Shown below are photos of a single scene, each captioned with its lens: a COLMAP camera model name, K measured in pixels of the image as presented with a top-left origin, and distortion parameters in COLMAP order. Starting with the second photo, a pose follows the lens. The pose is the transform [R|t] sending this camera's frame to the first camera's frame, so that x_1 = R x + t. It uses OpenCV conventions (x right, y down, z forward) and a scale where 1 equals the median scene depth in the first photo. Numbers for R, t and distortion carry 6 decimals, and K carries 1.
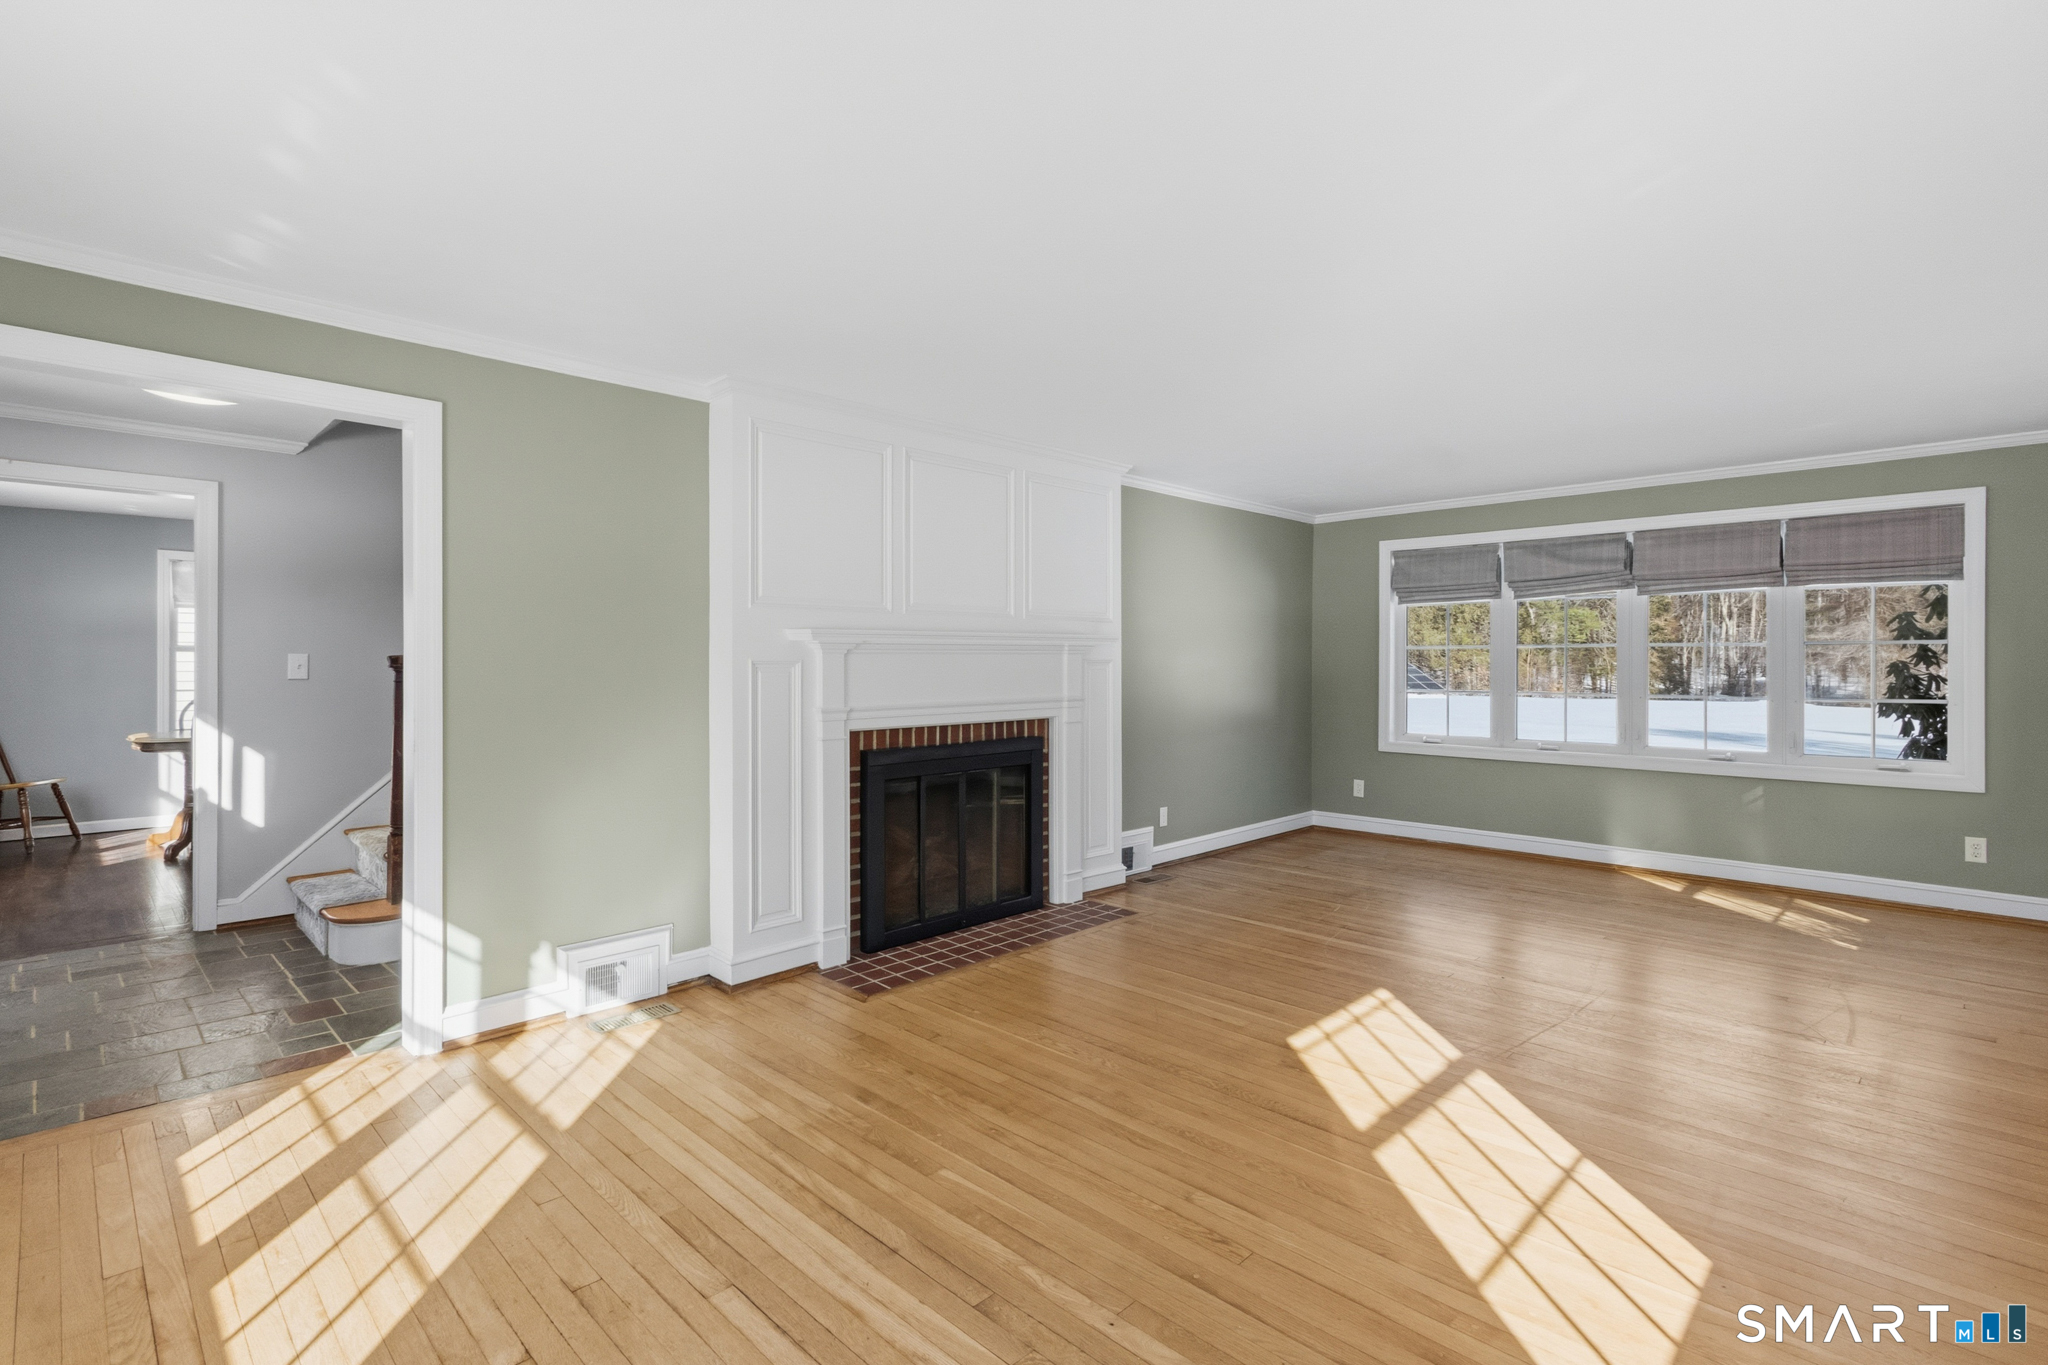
lens RADIAL K [[965.0, 0, 1031.0], [0, 965.0, 660.3], [0, 0, 1]] dist [-0.002218, -0.000578]
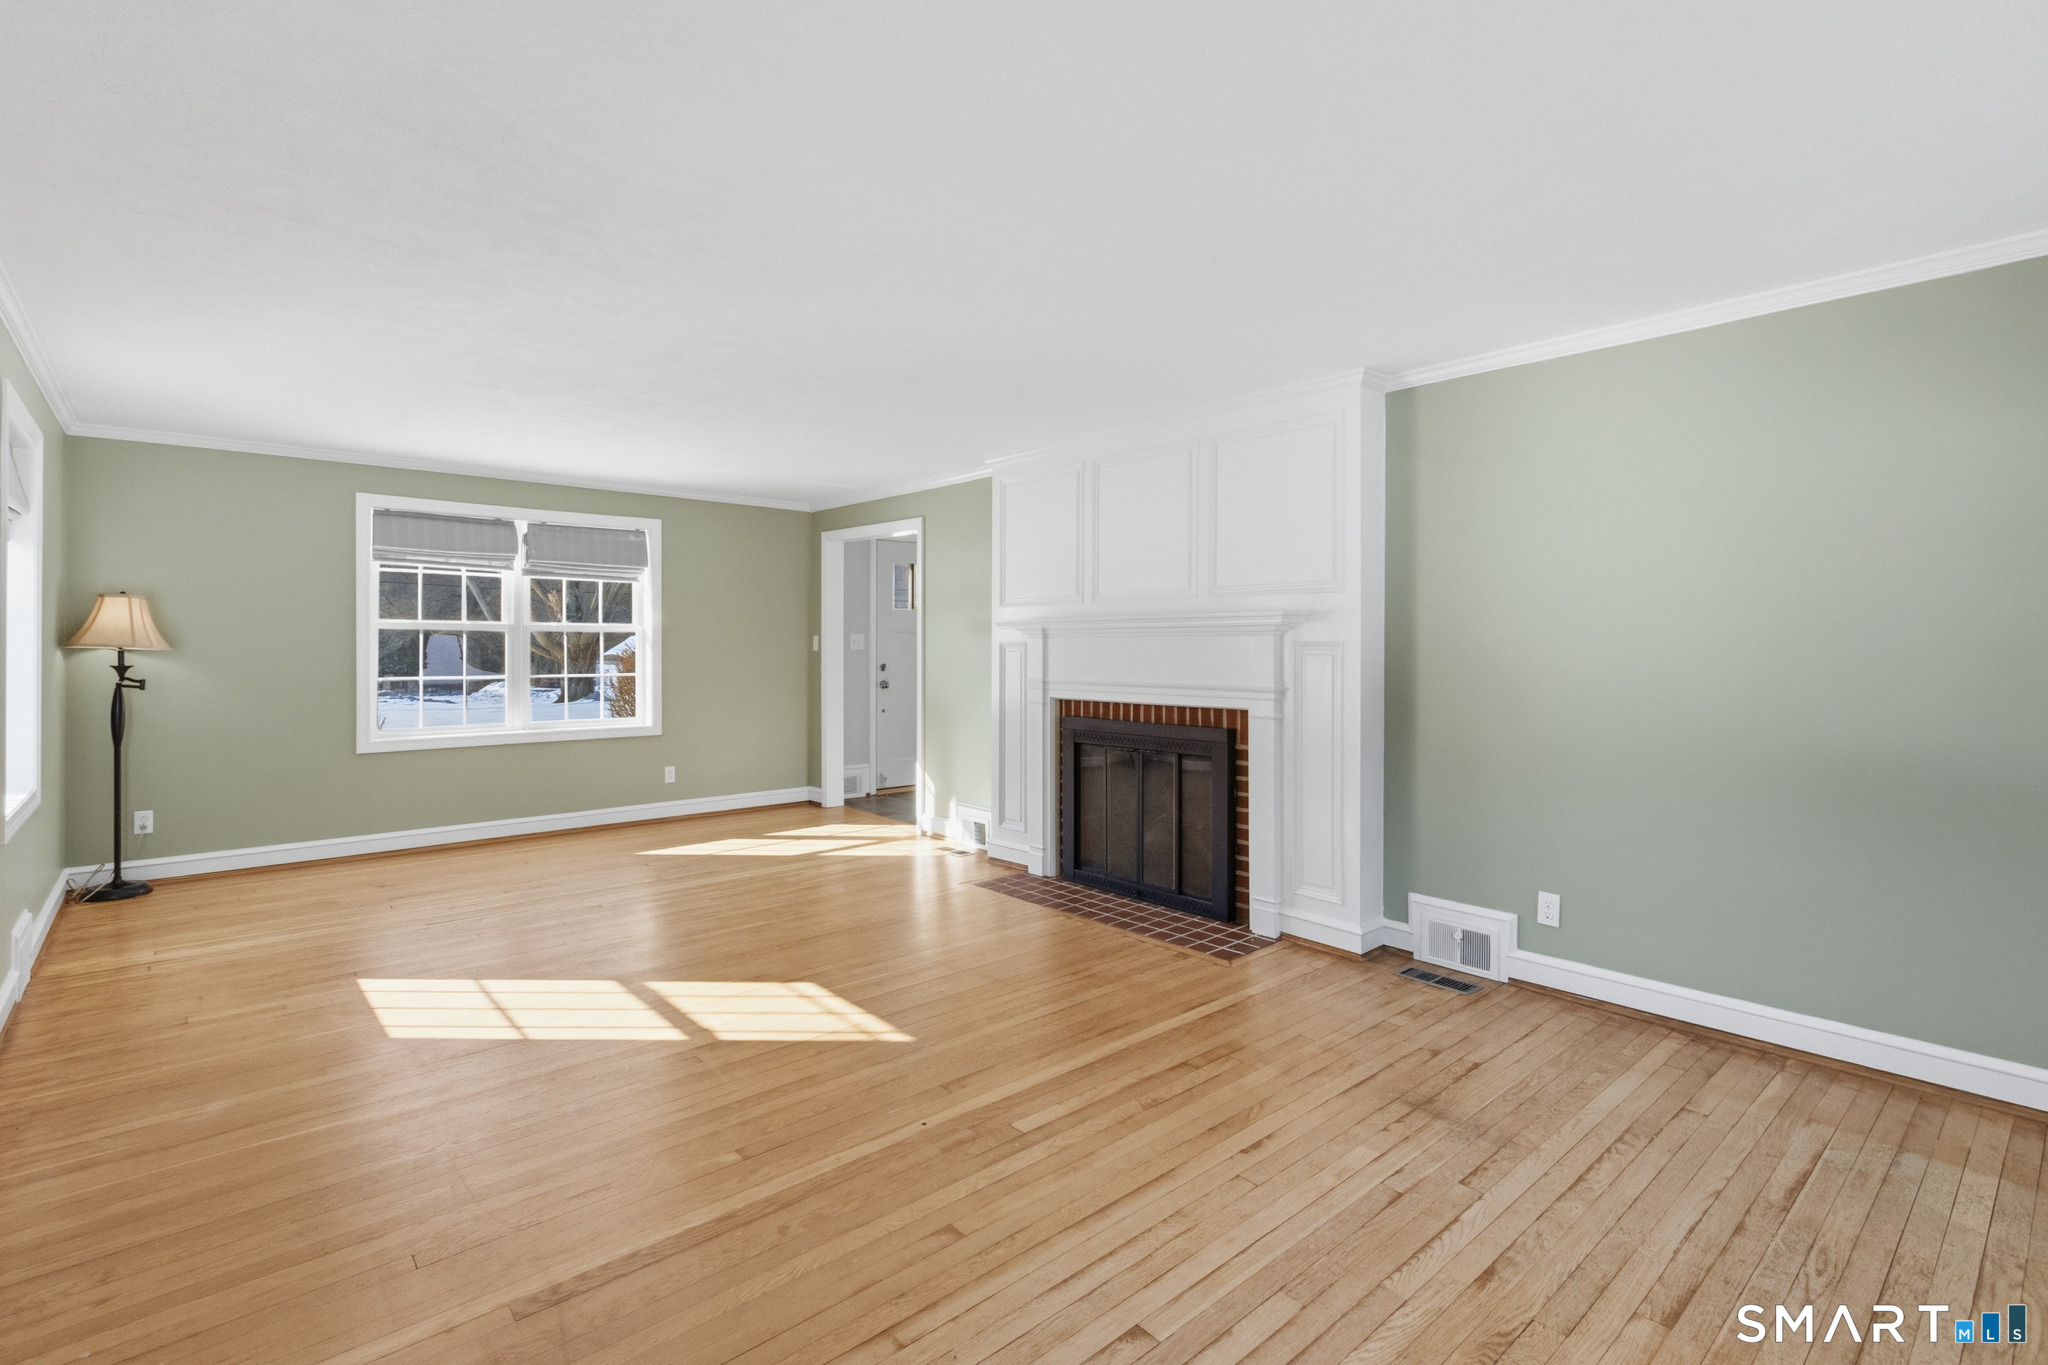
lens RADIAL K [[940.6, 0, 1029.6], [0, 940.6, 641.8], [0, 0, 1]] dist [0.005069, -0.000906]
pose [[-0.065669, -0.001411, -0.997840, 1.277813], [0.001015, 0.999998, -0.001481, -0.000107], [0.997841, -0.001110, -0.065668, 1.265167]]
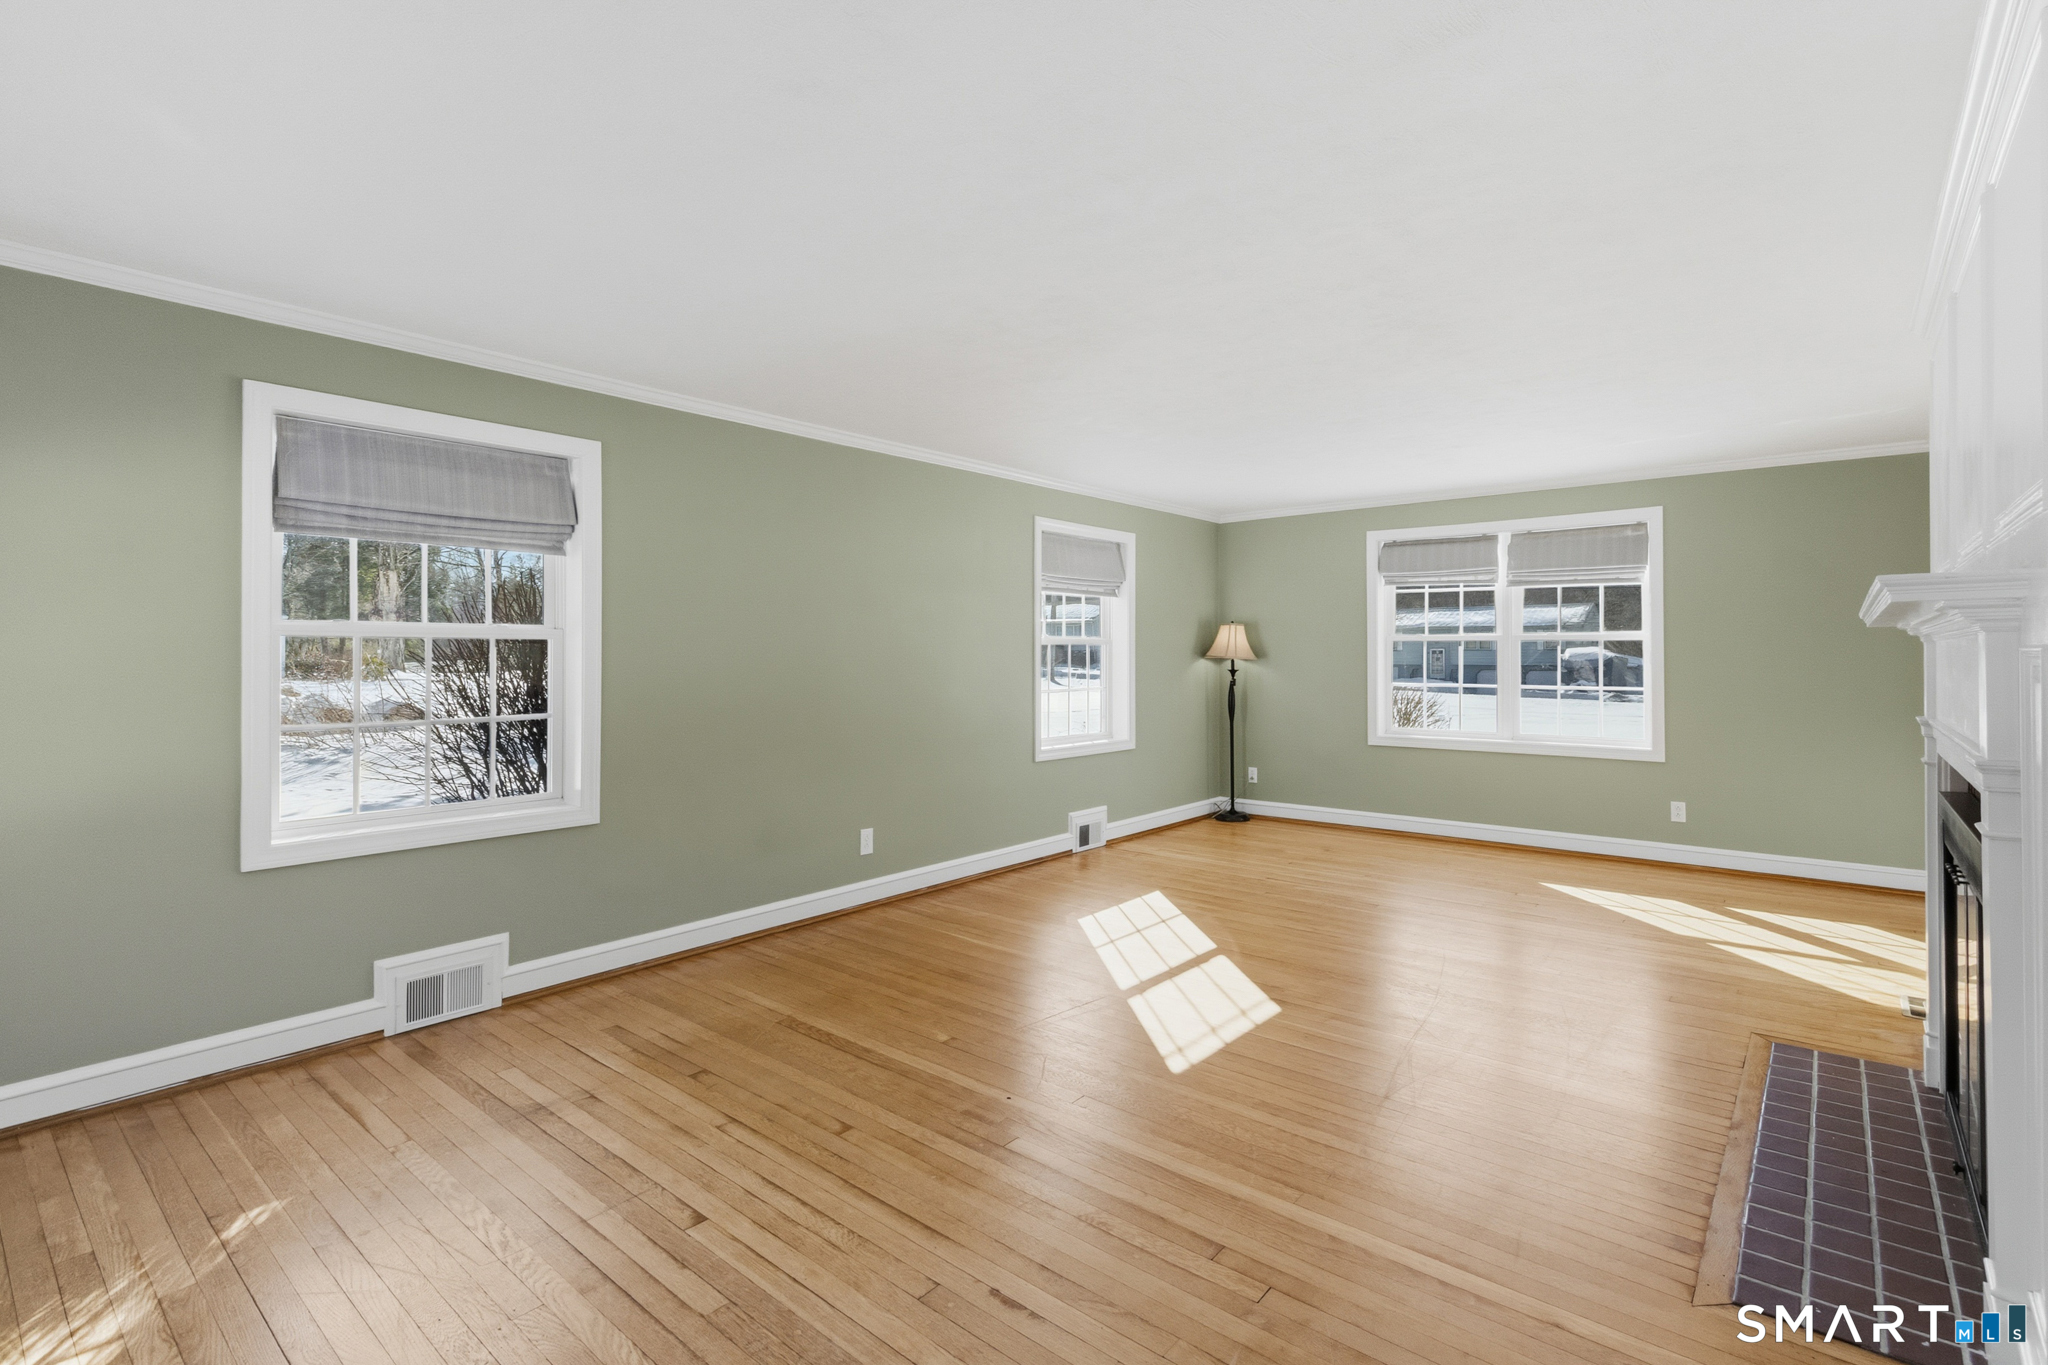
lens RADIAL K [[939.8, 0, 1028.6], [0, 939.8, 647.3], [0, 0, 1]] dist [0.003568, -0.000429]
pose [[-0.996145, 0.004080, -0.087622, 0.605715], [0.005091, 0.999923, -0.011319, 0.002672], [0.087569, -0.011722, -0.996089, 1.928222]]
